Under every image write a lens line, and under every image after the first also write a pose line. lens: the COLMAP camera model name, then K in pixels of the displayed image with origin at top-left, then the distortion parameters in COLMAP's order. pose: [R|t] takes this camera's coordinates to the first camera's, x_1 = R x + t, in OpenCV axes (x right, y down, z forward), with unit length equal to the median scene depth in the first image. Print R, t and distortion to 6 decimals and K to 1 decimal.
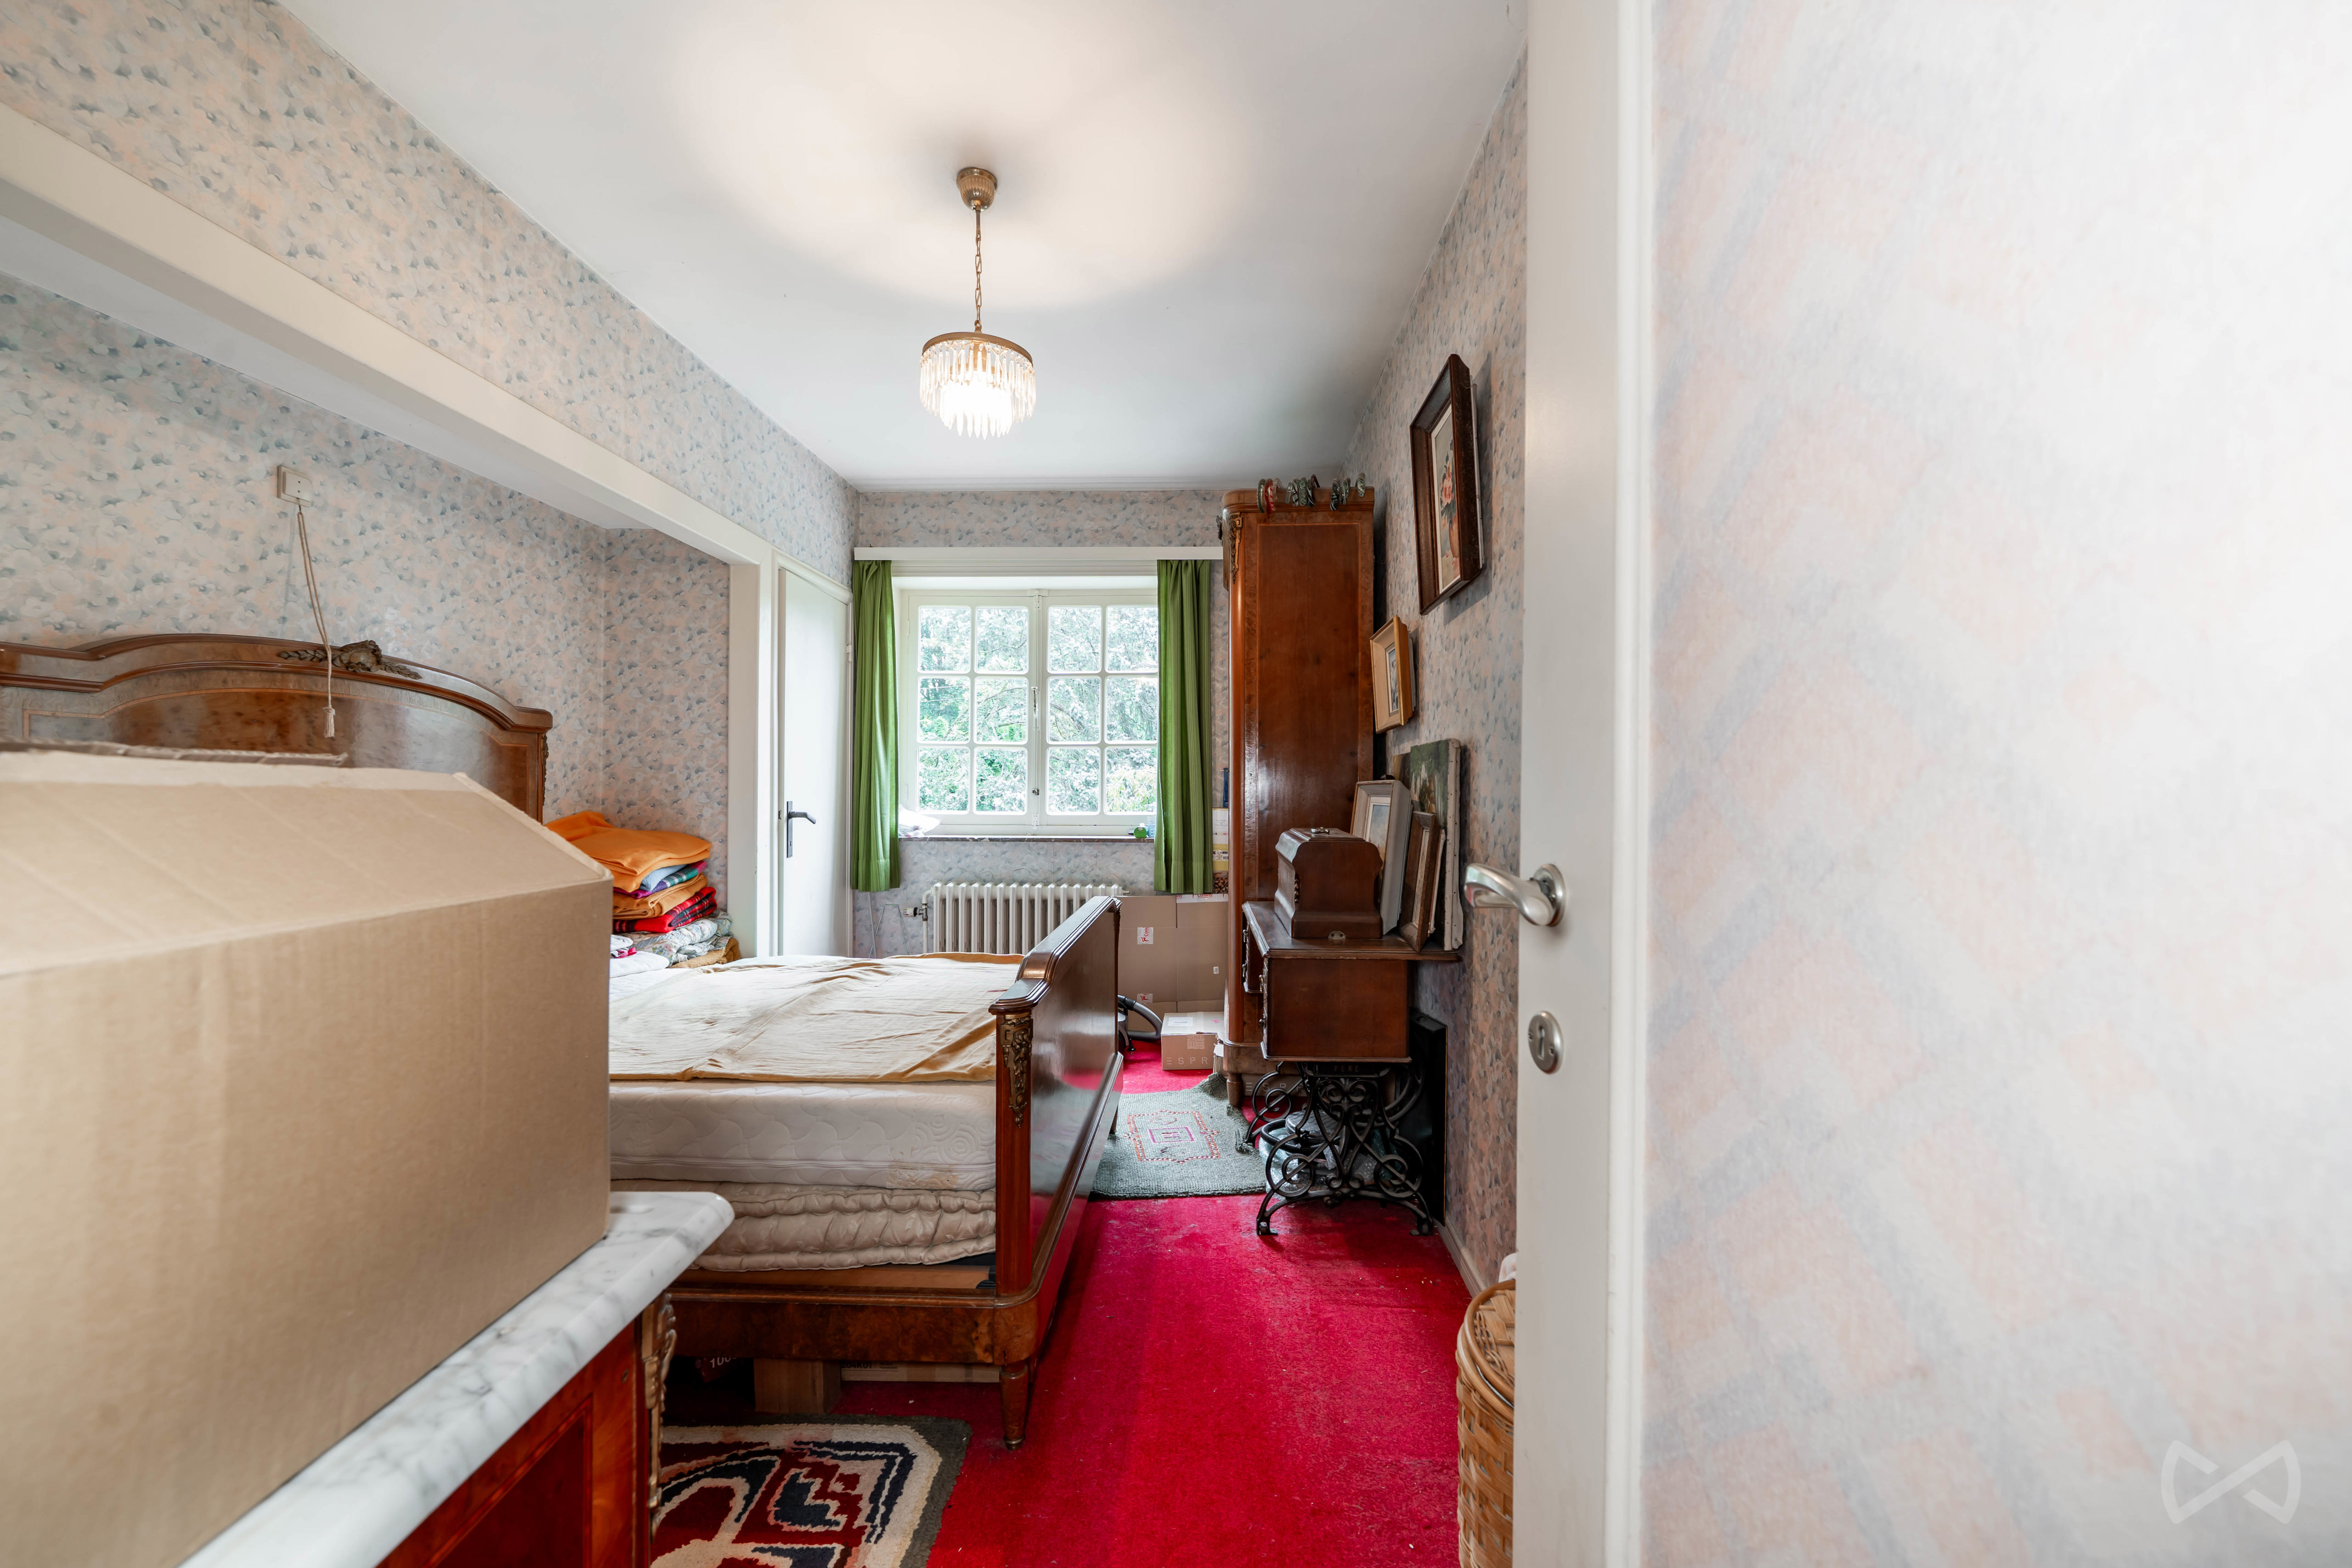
lens RADIAL K [[941.3, 0, 1182.5], [0, 941.3, 794.3], [0, 0, 1]] dist [-0.002838, -0.000152]
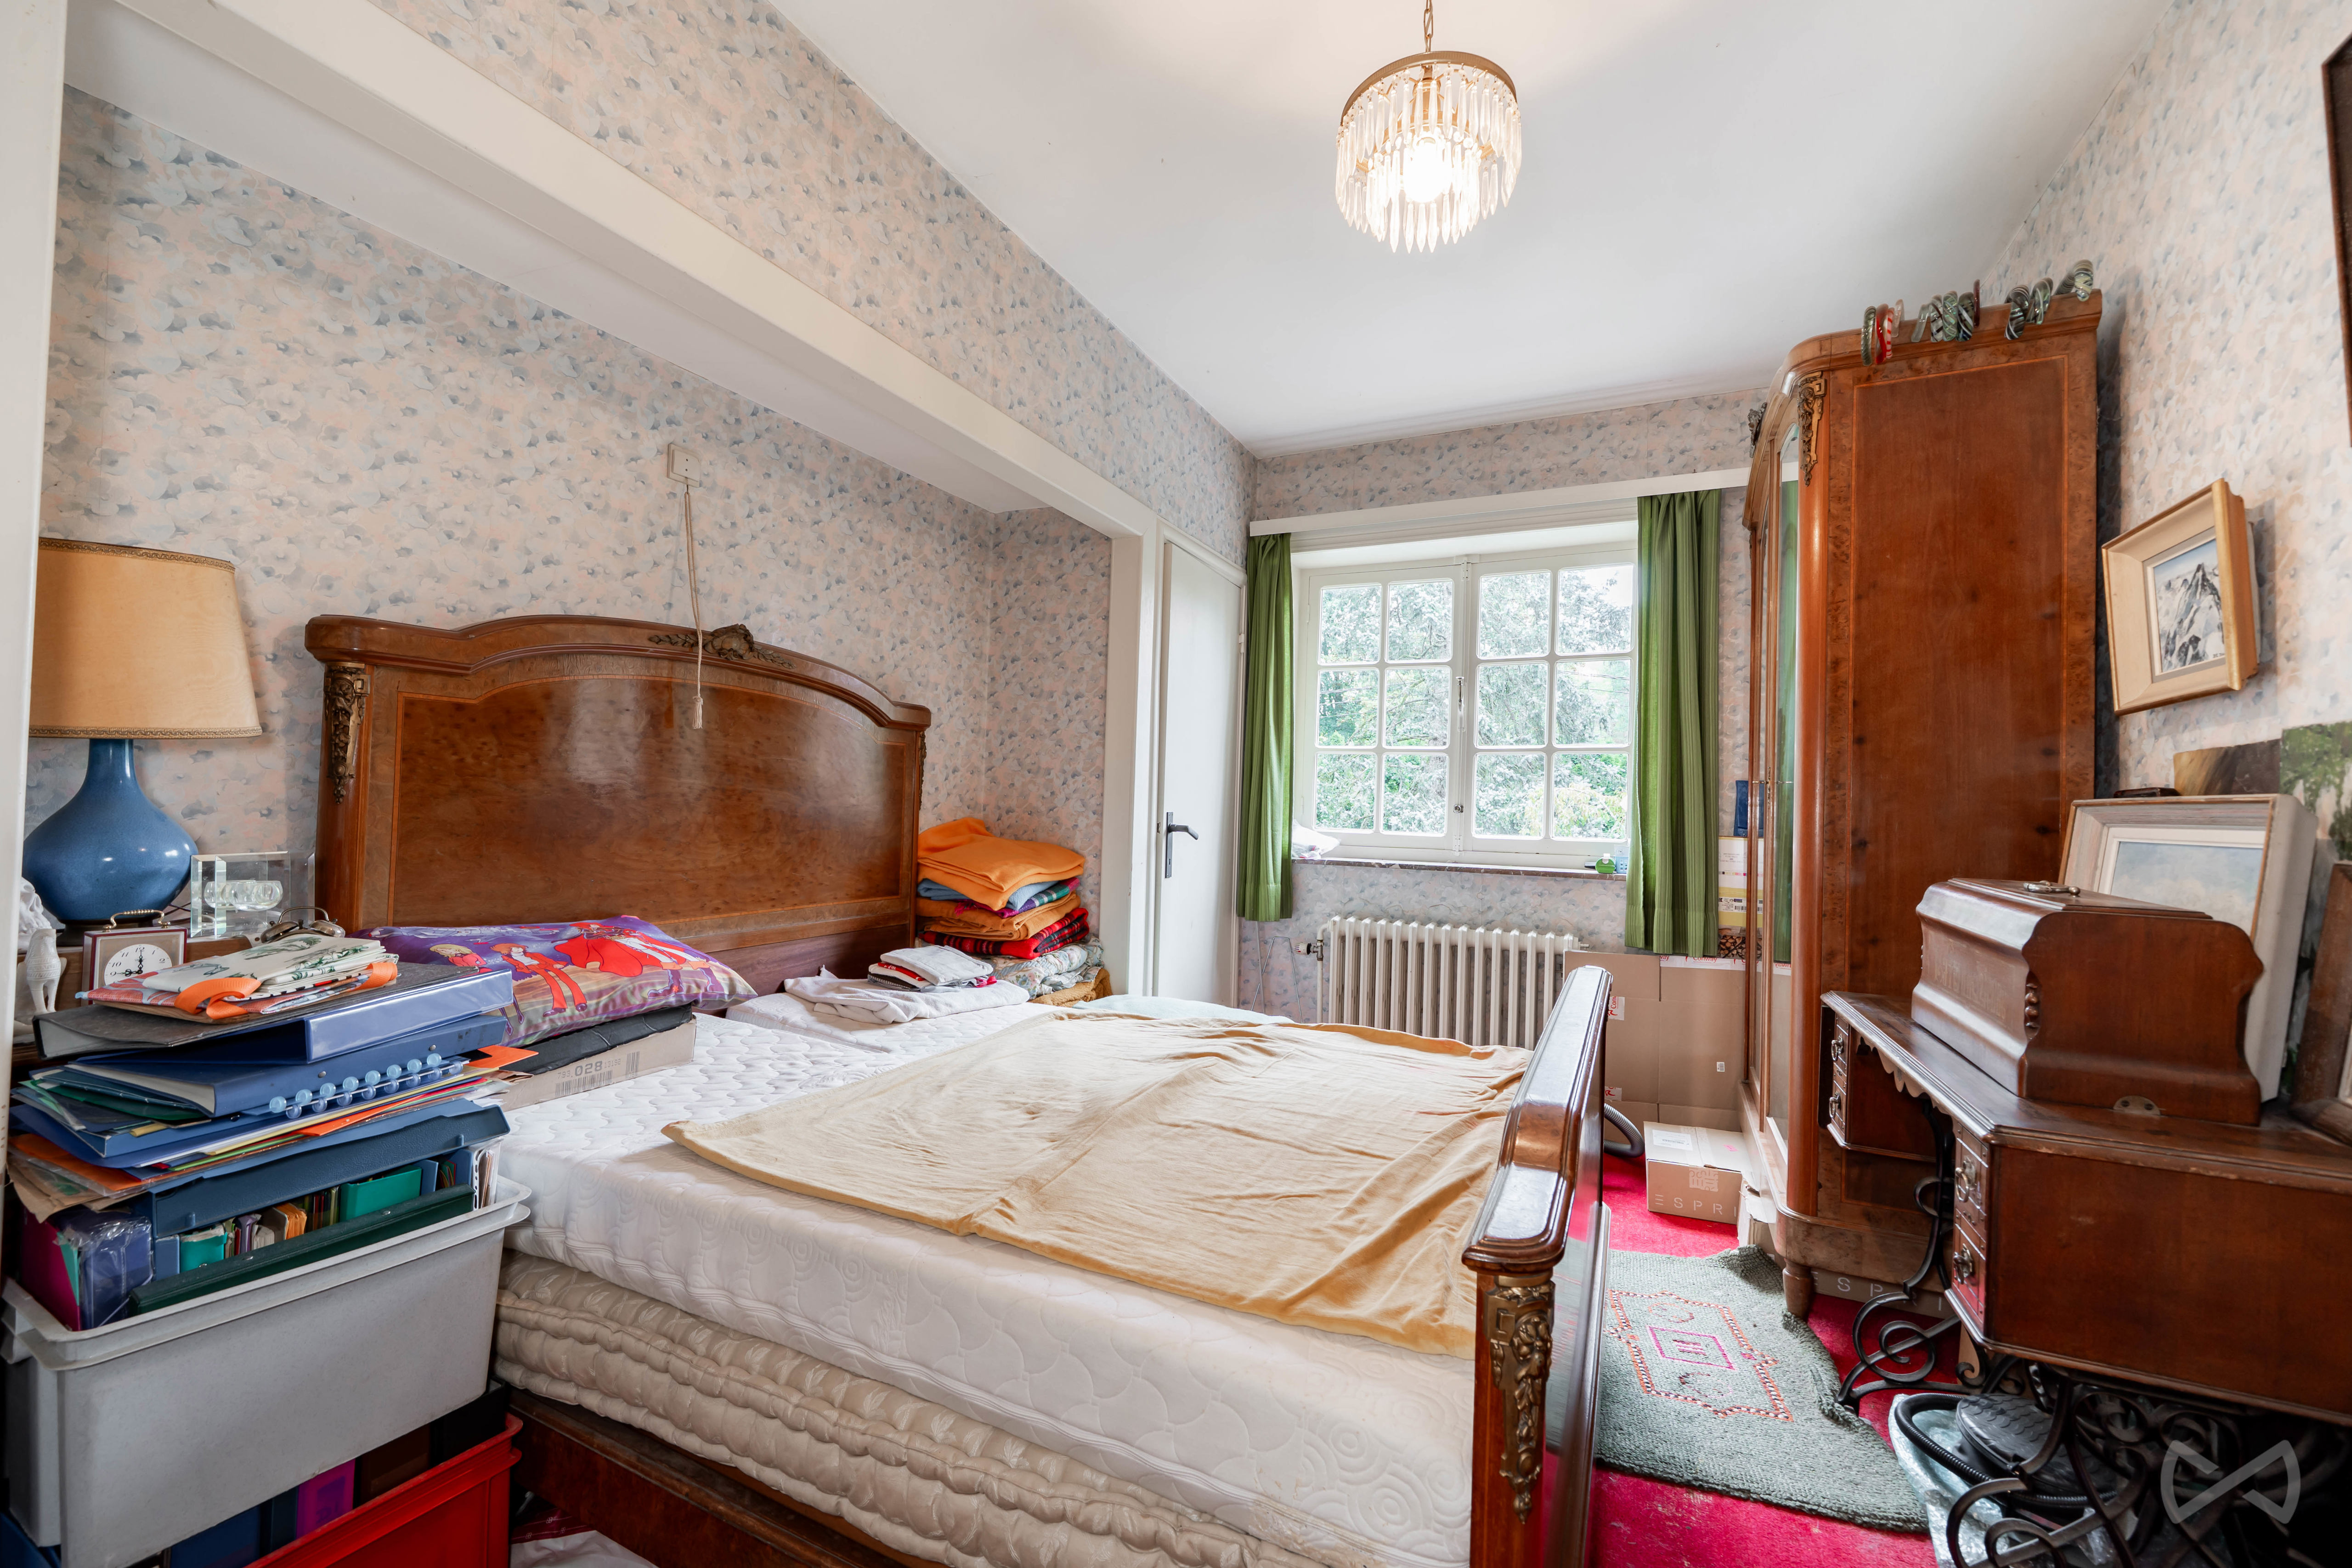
lens RADIAL K [[941.4, 0, 1182.5], [0, 941.4, 794.3], [0, 0, 1]] dist [-0.002838, -0.000152]
pose [[0.916354, 0.016192, -0.400041, -0.078285], [-0.024137, 0.999599, -0.014830, 0.004558], [0.399640, 0.023245, 0.916377, 0.266254]]
